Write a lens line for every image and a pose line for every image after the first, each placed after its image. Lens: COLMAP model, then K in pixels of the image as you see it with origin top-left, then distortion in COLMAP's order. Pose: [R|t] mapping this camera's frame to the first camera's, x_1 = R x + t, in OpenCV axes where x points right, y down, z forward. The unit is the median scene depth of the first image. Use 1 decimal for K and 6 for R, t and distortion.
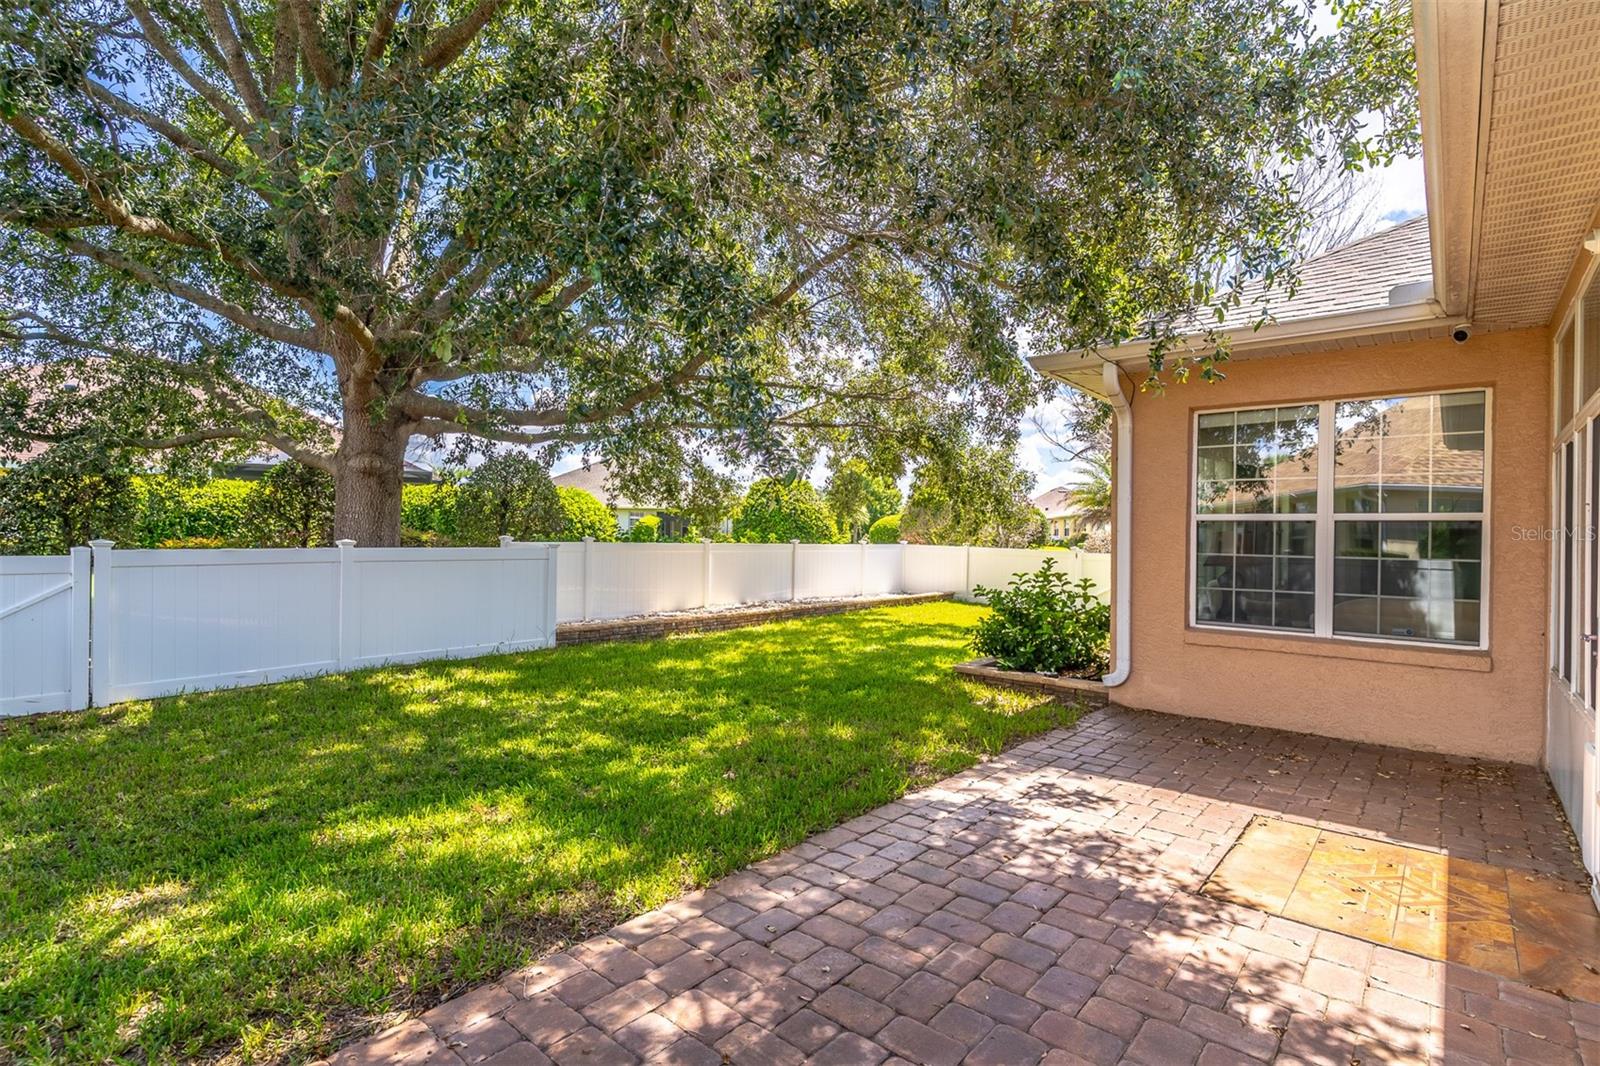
lens RADIAL K [[772.7, 0, 800.0], [0, 772.7, 533.0], [0, 0, 1]] dist [0.009652, -0.001076]
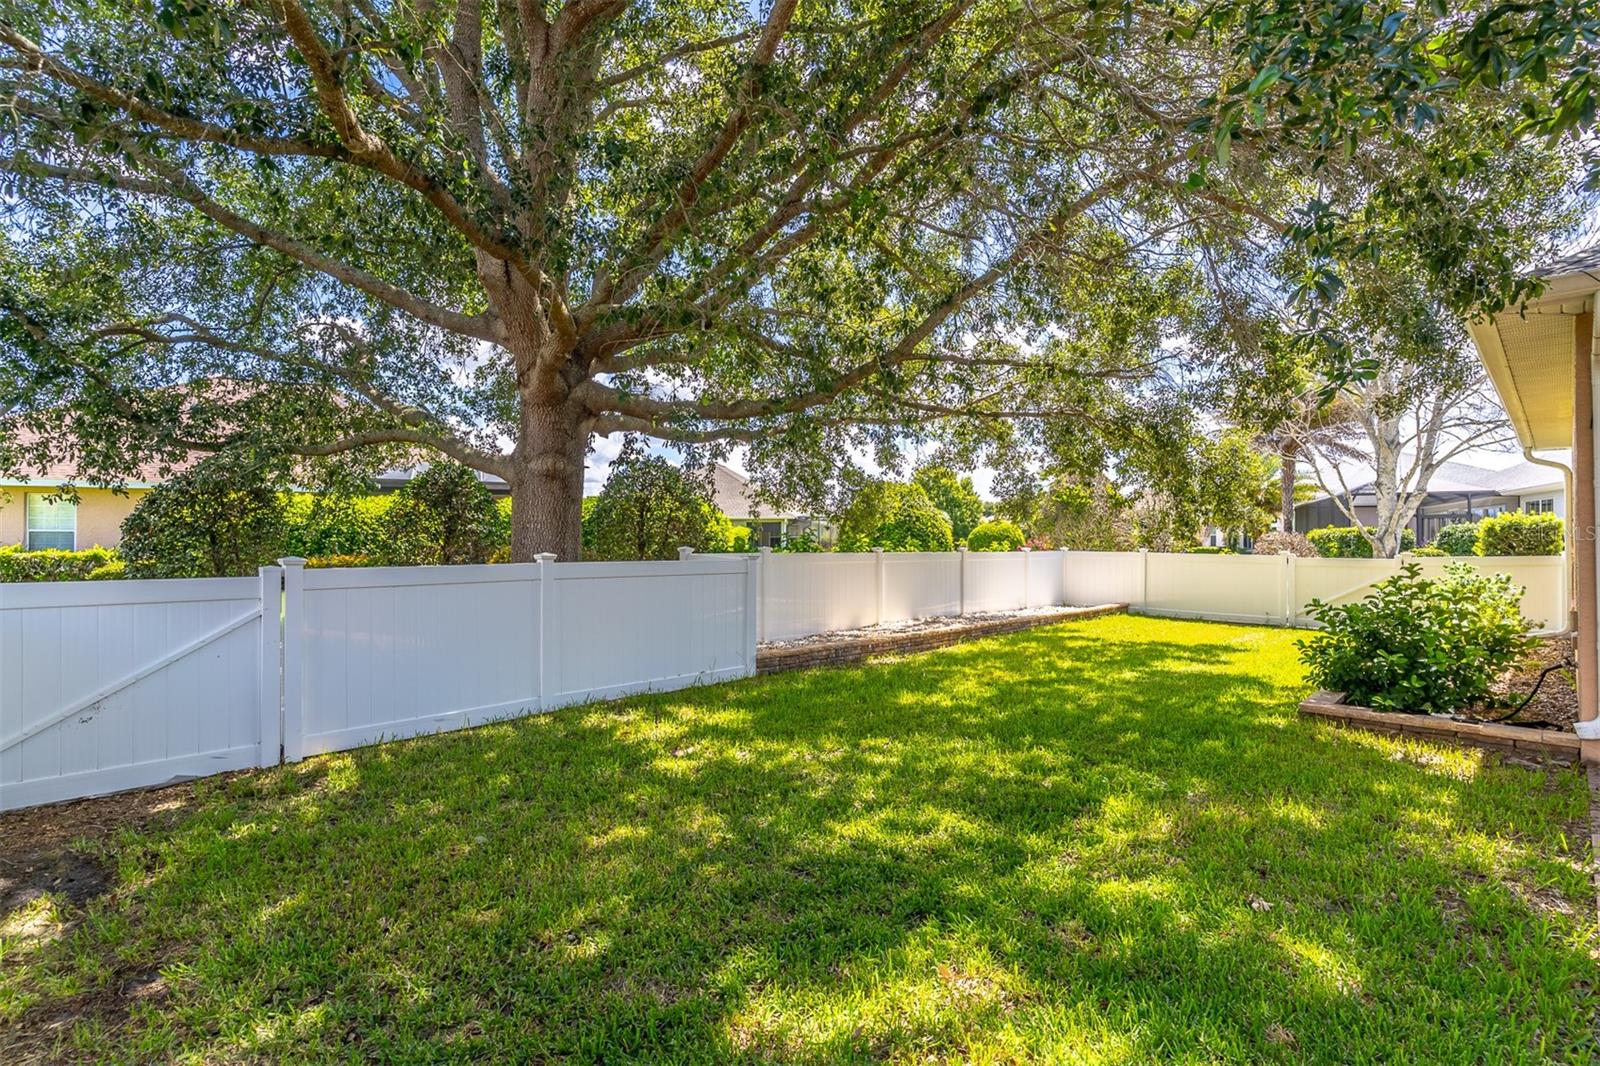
lens RADIAL K [[772.7, 0, 800.0], [0, 772.7, 533.0], [0, 0, 1]] dist [0.009652, -0.001076]
pose [[0.996789, -0.016887, -0.078267, -0.206766], [0.015867, 0.999781, -0.013631, 0.002138], [0.078480, 0.012345, 0.996839, 0.156079]]
